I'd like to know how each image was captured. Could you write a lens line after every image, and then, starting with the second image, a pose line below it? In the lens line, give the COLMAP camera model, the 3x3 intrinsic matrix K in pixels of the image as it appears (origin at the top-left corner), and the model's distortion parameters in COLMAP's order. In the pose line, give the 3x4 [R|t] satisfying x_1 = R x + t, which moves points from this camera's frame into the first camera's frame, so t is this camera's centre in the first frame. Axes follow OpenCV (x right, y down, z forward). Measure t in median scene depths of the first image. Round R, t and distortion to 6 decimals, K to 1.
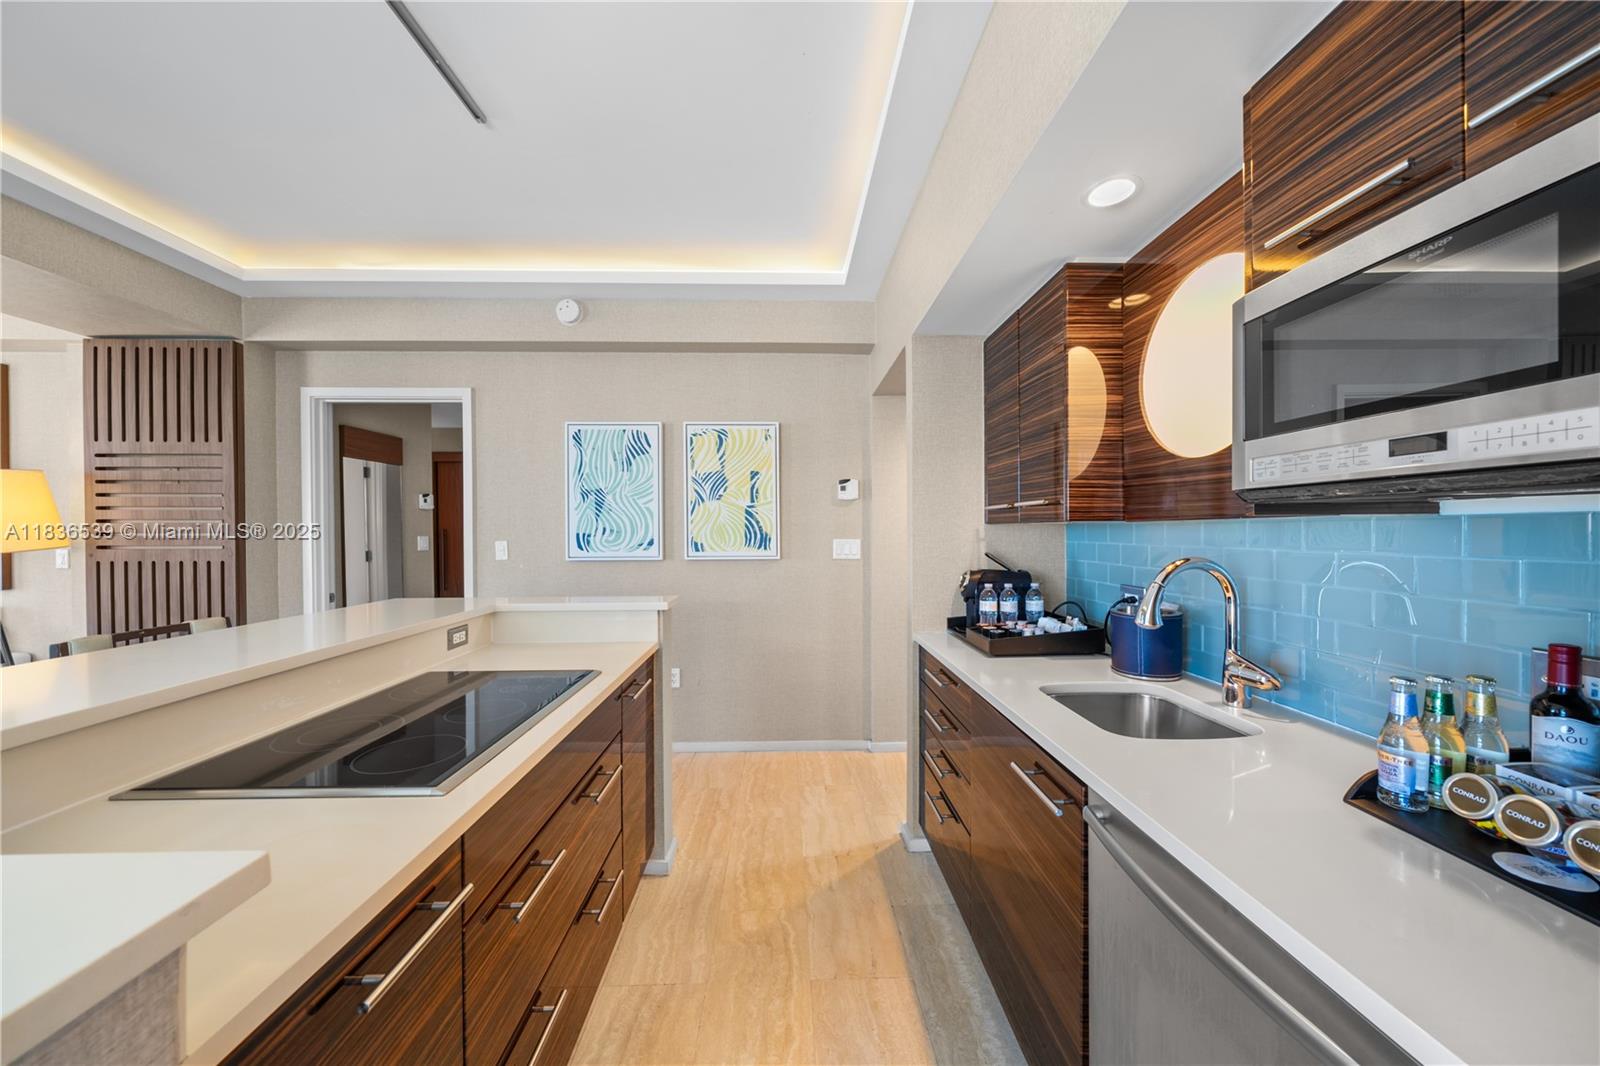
lens RADIAL K [[545.8, 0, 795.7], [0, 545.8, 536.2], [0, 0, 1]] dist [-0.000413, -0.000215]
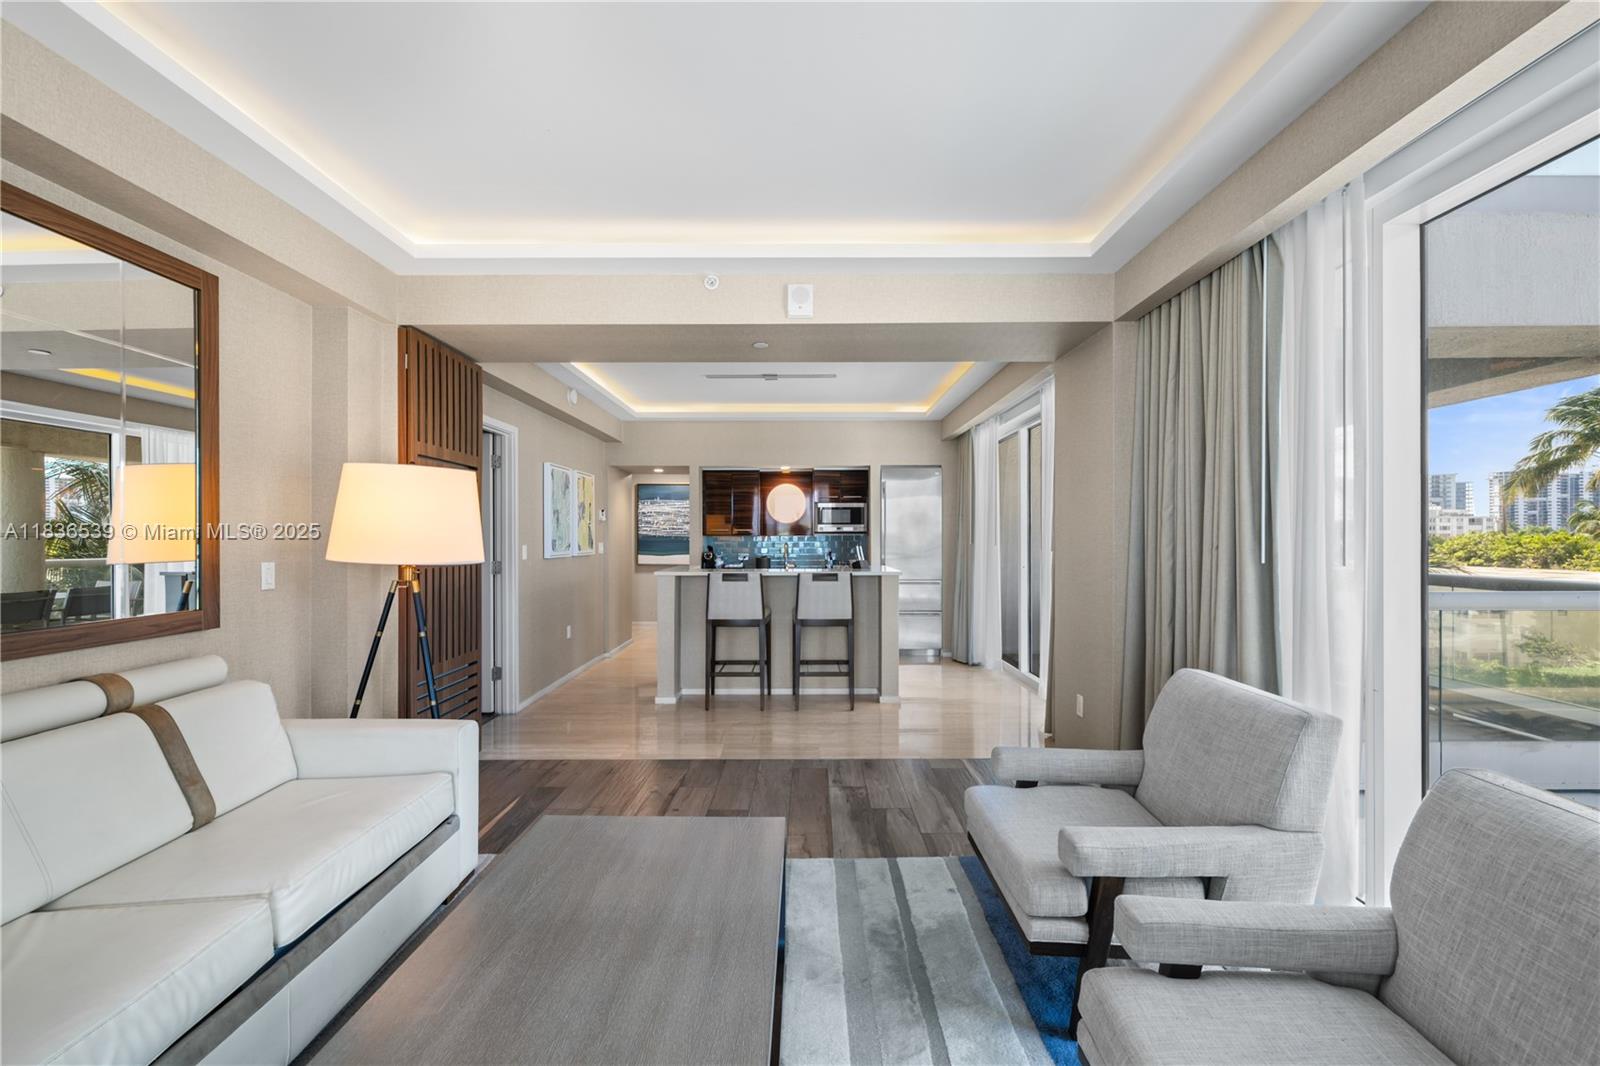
lens RADIAL K [[687.4, 0, 801.7], [0, 687.4, 536.7], [0, 0, 1]] dist [-0.000842, -0.000030]
pose [[0.026734, 0.003626, 0.999636, -2.218676], [0.012094, 0.999919, -0.003951, 0.003049], [-0.999569, 0.012195, 0.026688, 0.285159]]
